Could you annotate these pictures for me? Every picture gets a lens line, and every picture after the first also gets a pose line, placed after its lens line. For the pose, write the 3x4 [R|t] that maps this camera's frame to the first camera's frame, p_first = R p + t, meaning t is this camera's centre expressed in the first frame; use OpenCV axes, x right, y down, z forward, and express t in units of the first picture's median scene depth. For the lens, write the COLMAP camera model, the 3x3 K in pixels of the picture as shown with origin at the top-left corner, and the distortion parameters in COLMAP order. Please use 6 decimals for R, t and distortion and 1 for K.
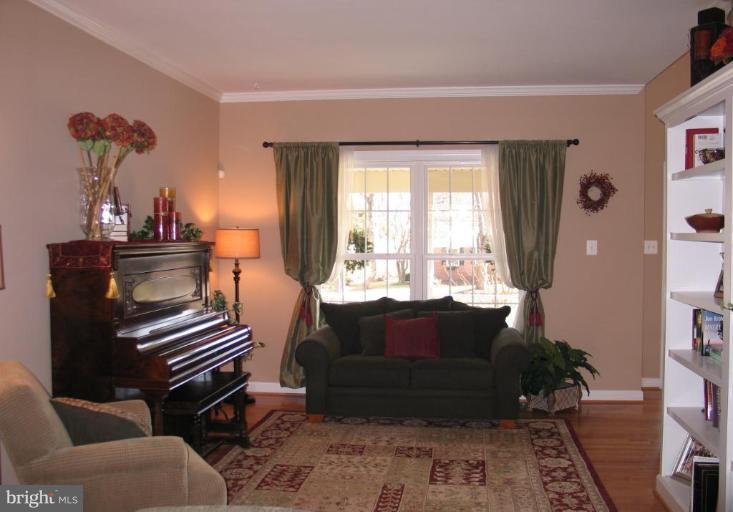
lens RADIAL K [[754.8, 0, 367.7], [0, 754.8, 270.4], [0, 0, 1]] dist [-0.180608, 0.277943]
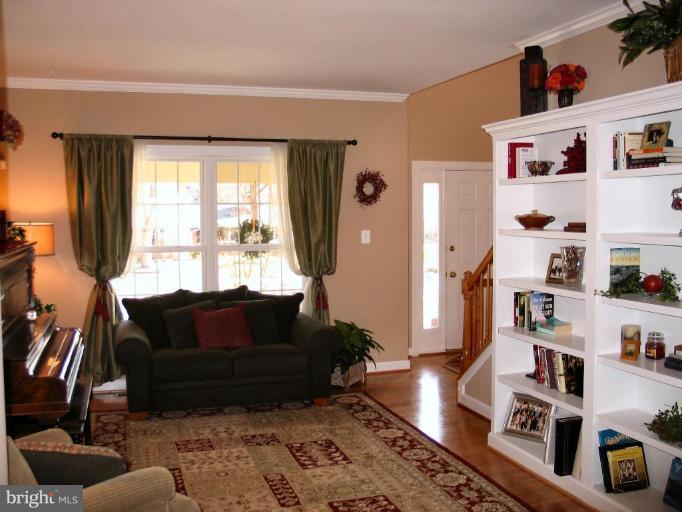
lens RADIAL K [[699.1, 0, 341.0], [0, 699.1, 256.0], [0, 0, 1]] dist [-0.125201, 0.015607]
pose [[0.904240, -0.029476, 0.426006, -0.227789], [0.024698, 0.999555, 0.016736, -0.025254], [-0.426309, -0.004612, 0.904566, 0.074765]]
